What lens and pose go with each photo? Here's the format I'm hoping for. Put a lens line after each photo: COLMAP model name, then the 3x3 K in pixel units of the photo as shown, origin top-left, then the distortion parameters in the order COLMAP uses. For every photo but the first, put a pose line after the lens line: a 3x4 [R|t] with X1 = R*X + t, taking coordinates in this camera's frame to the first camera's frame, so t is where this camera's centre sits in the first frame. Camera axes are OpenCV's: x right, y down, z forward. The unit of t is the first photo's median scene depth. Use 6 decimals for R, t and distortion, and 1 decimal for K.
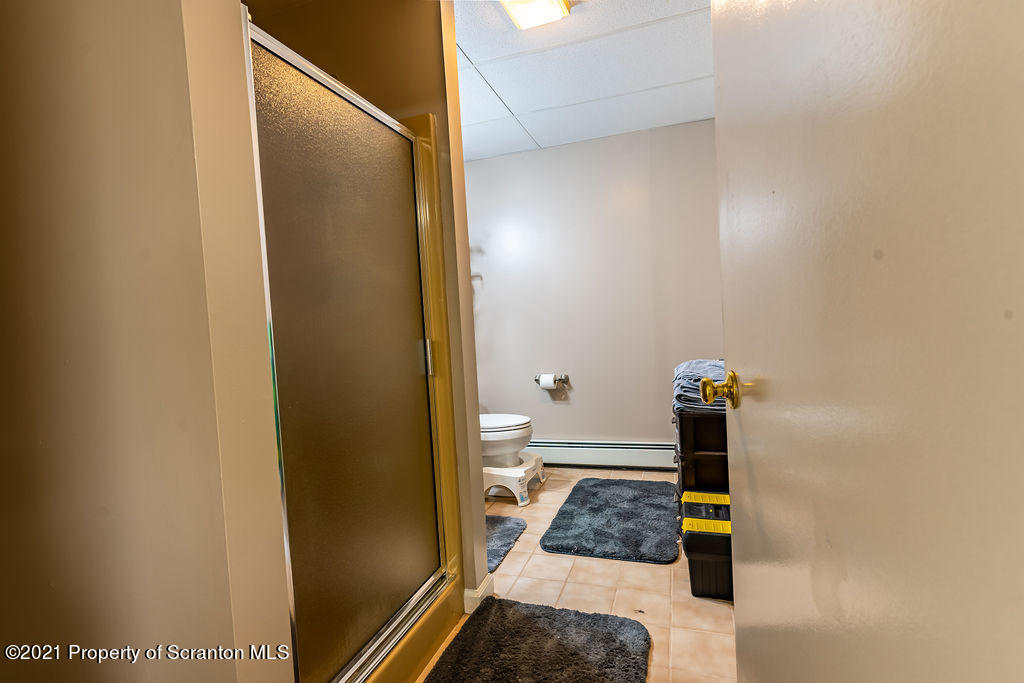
lens RADIAL K [[492.1, 0, 514.8], [0, 492.1, 341.7], [0, 0, 1]] dist [0.004616, -0.000448]
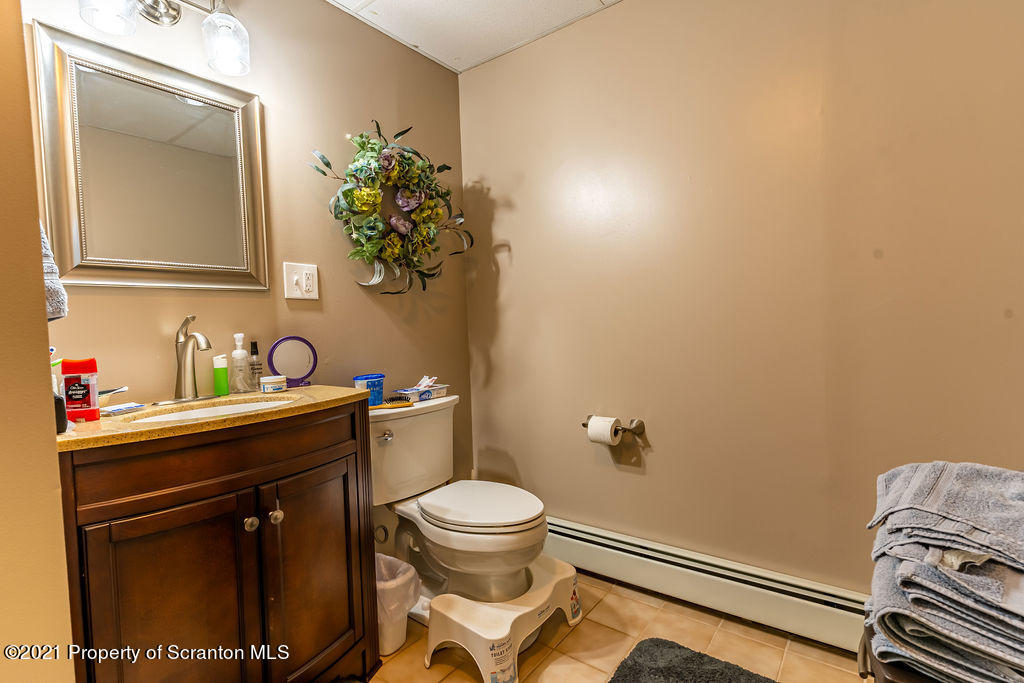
lens RADIAL K [[492.1, 0, 507.5], [0, 492.1, 345.6], [0, 0, 1]] dist [0.004616, -0.000448]
pose [[0.944701, 0.033012, -0.326268, 0.152756], [-0.023949, 0.999209, 0.031756, -0.031572], [0.327058, -0.022186, 0.944744, 0.475799]]
